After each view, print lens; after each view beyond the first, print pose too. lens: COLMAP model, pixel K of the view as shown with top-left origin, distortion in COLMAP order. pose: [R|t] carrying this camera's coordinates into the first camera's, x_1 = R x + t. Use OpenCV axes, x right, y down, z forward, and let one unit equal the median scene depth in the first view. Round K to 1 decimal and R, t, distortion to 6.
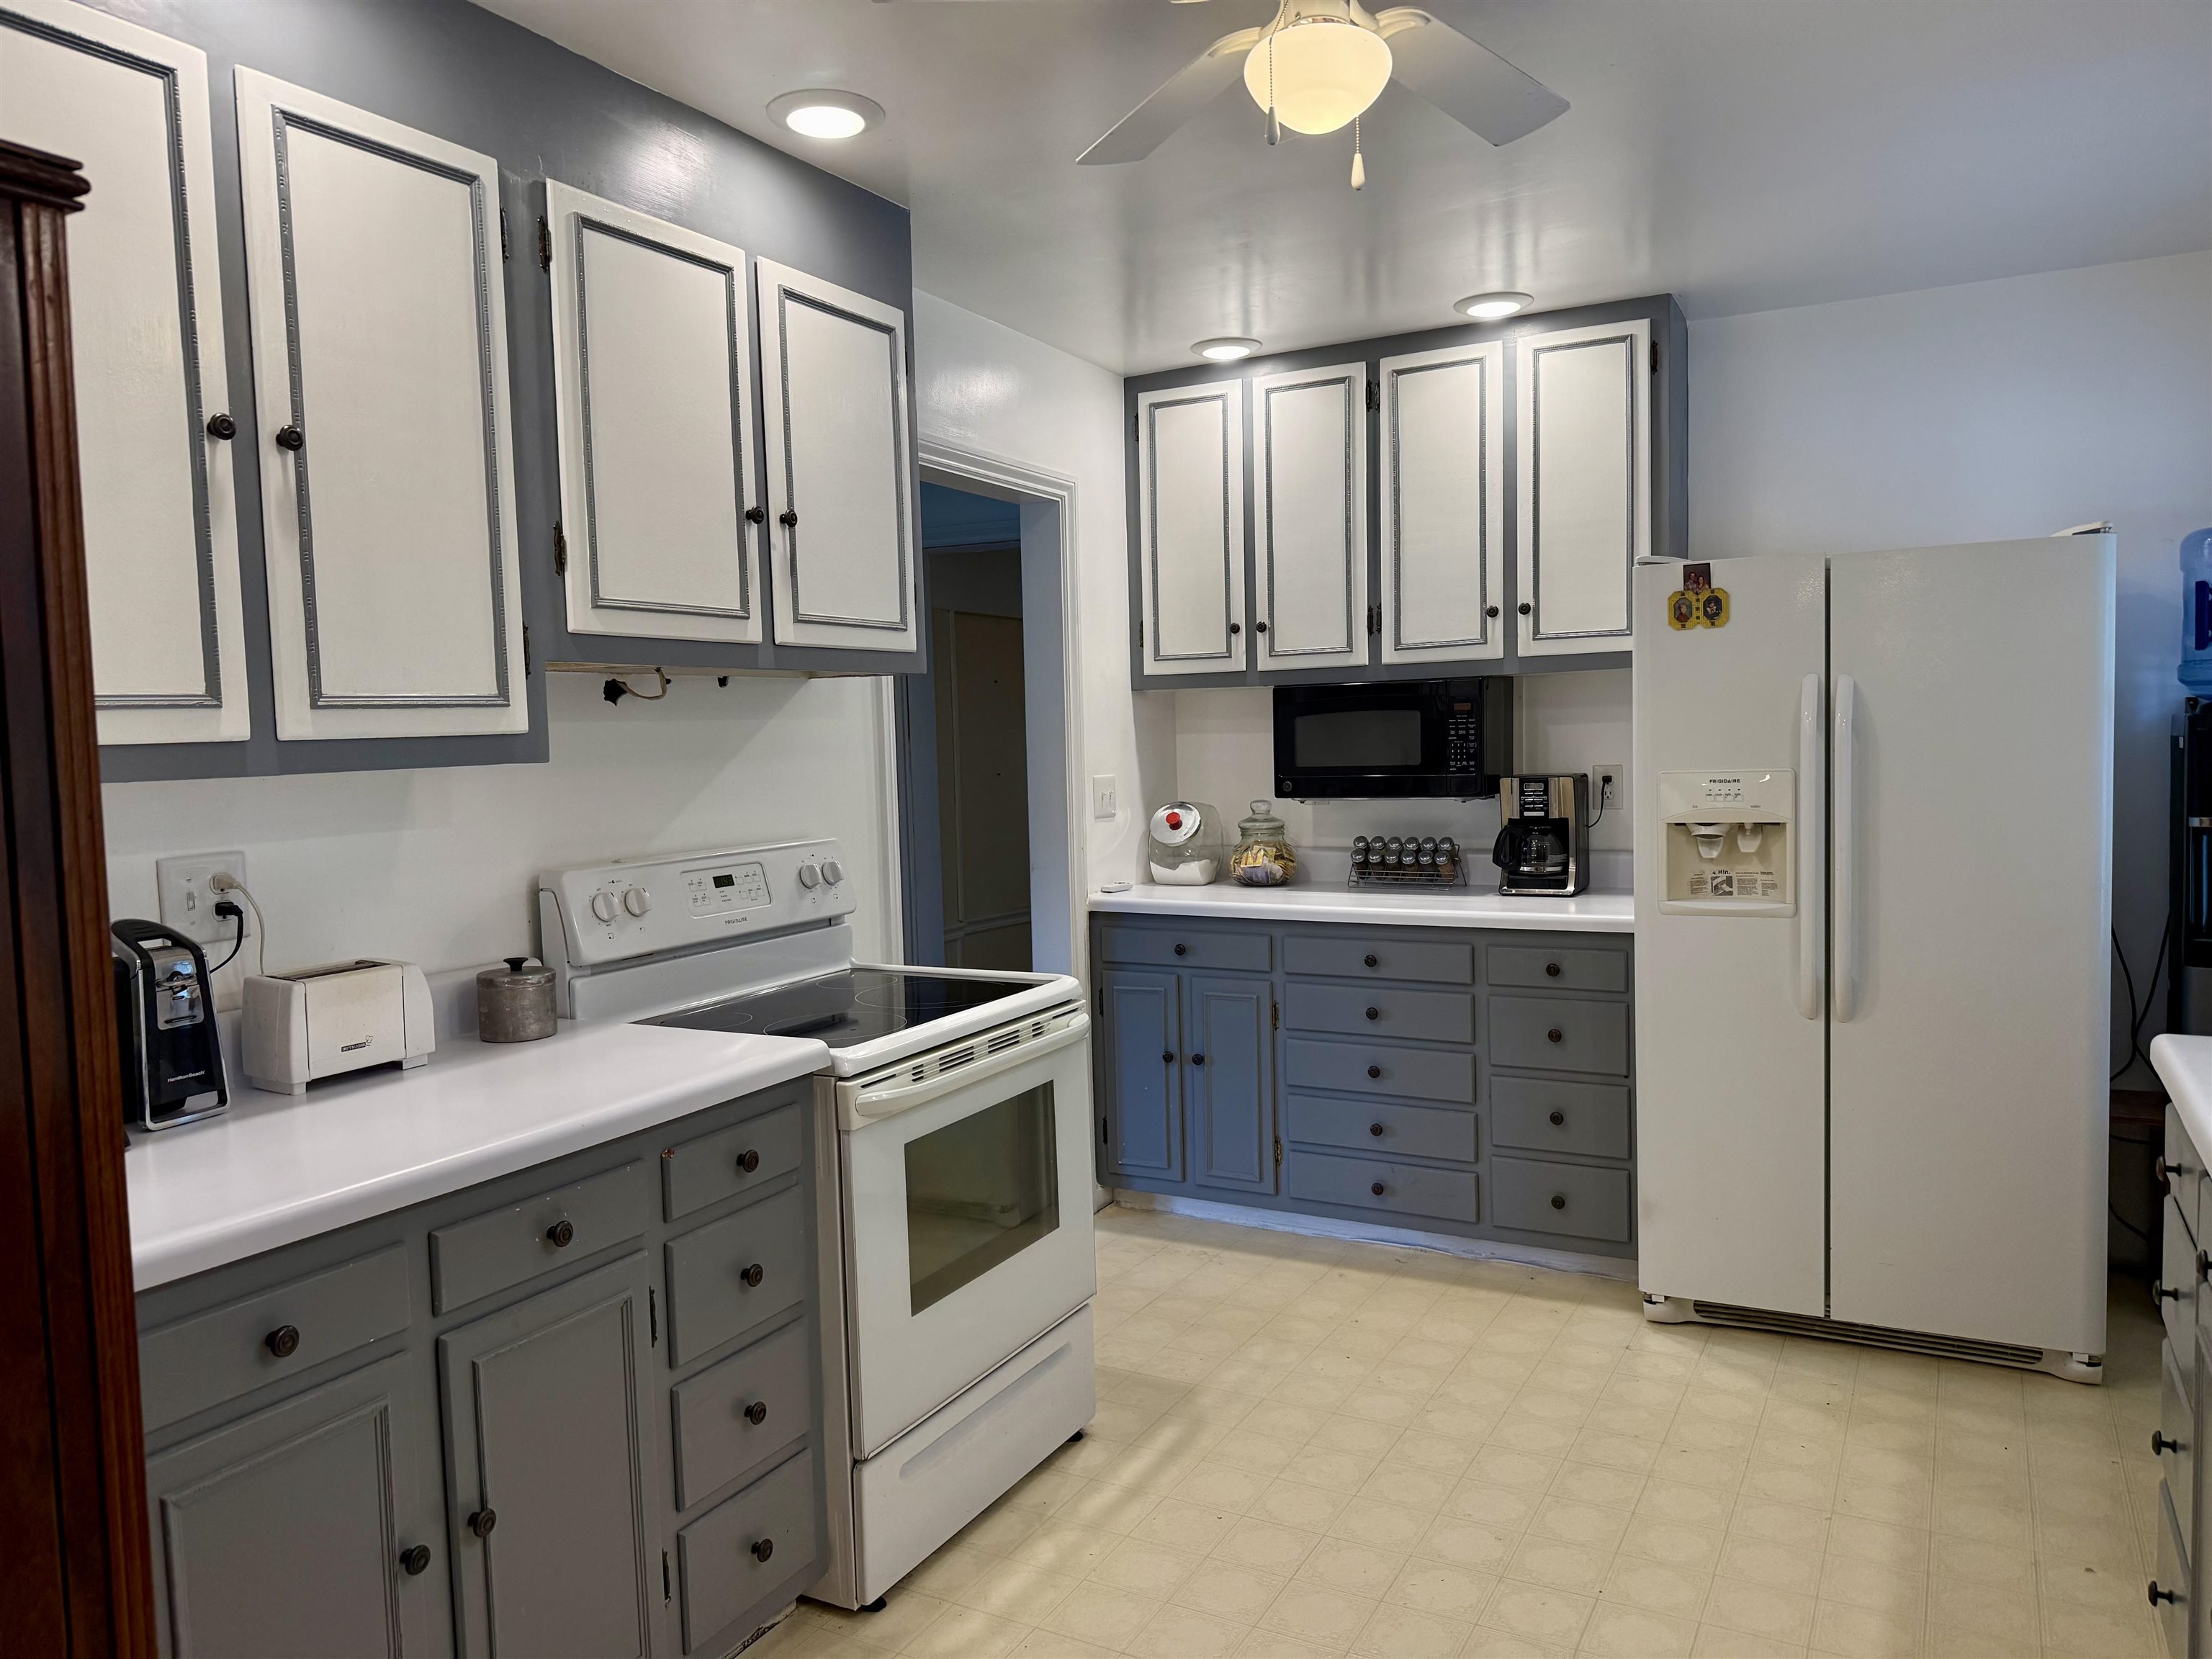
lens RADIAL K [[1591.0, 0, 1088.5], [0, 1591.0, 830.3], [0, 0, 1]] dist [0.021628, -0.004402]
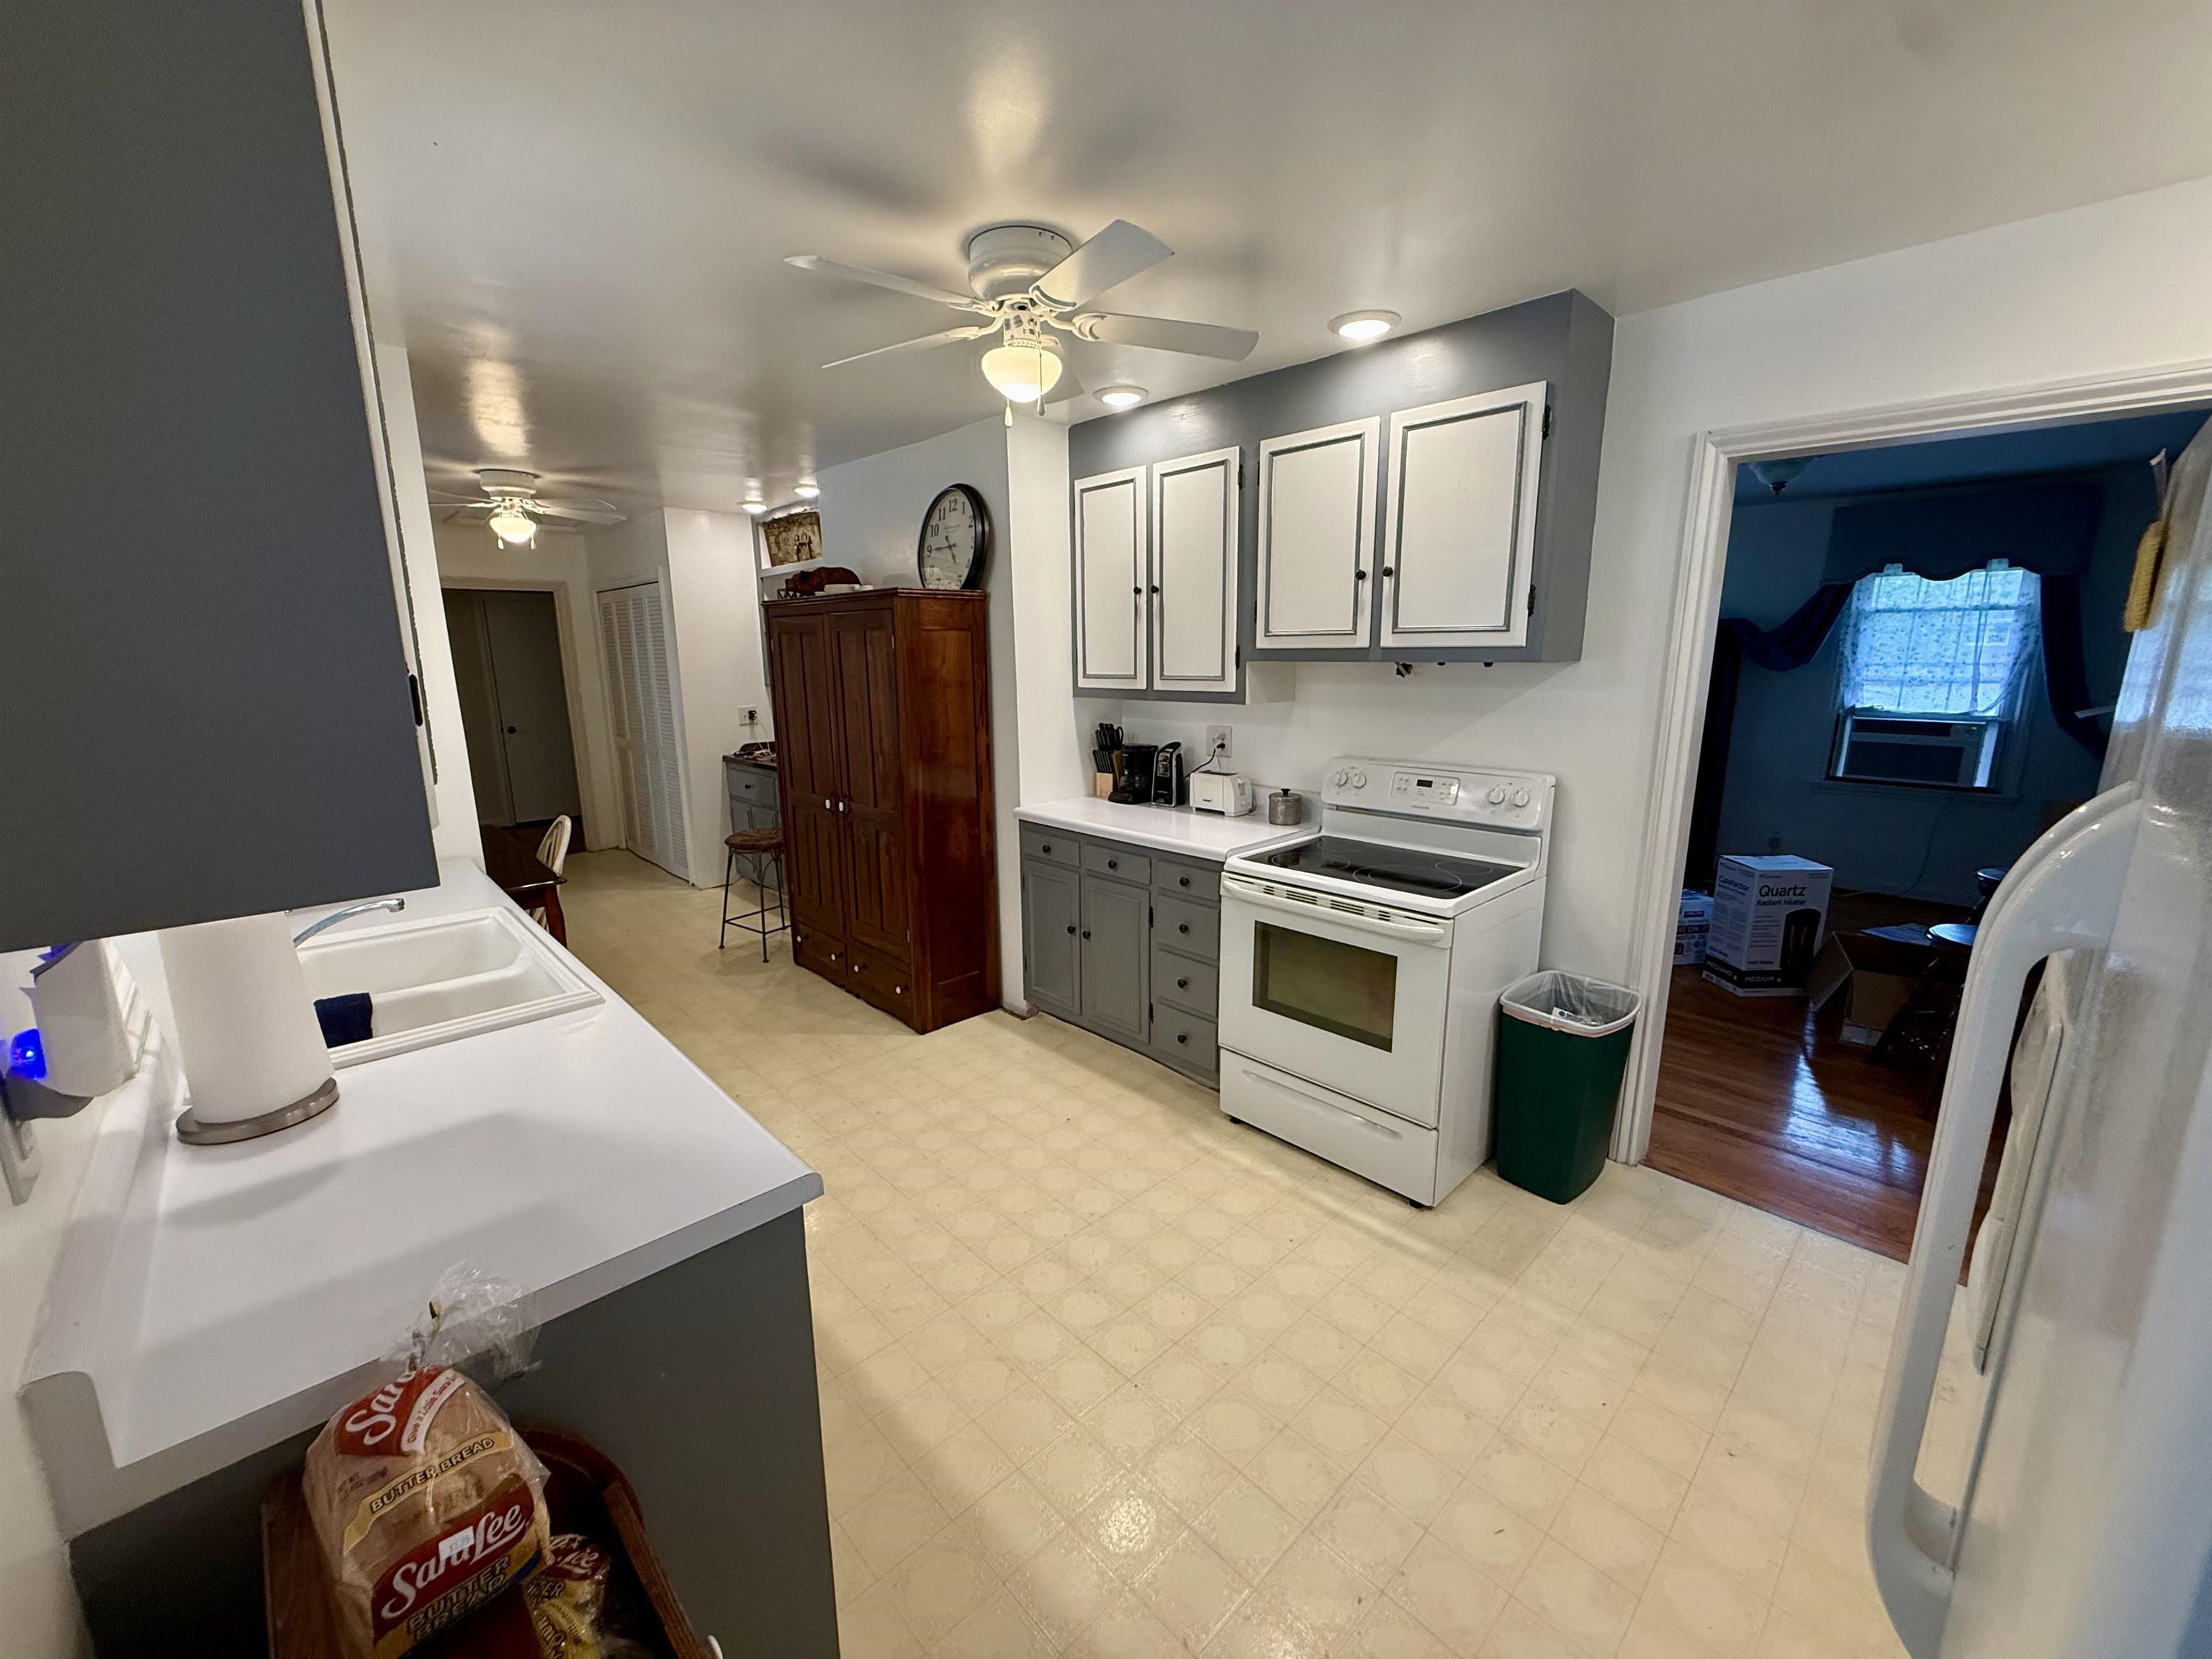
lens RADIAL K [[878.9, 0, 1100.0], [0, 878.9, 824.6], [0, 0, 1]] dist [0.000354, 0.000031]
pose [[-0.307384, 0.219201, -0.925994, 0.875566], [-0.041422, 0.969102, 0.243156, -0.161289], [0.950684, 0.113098, -0.288807, 1.079365]]
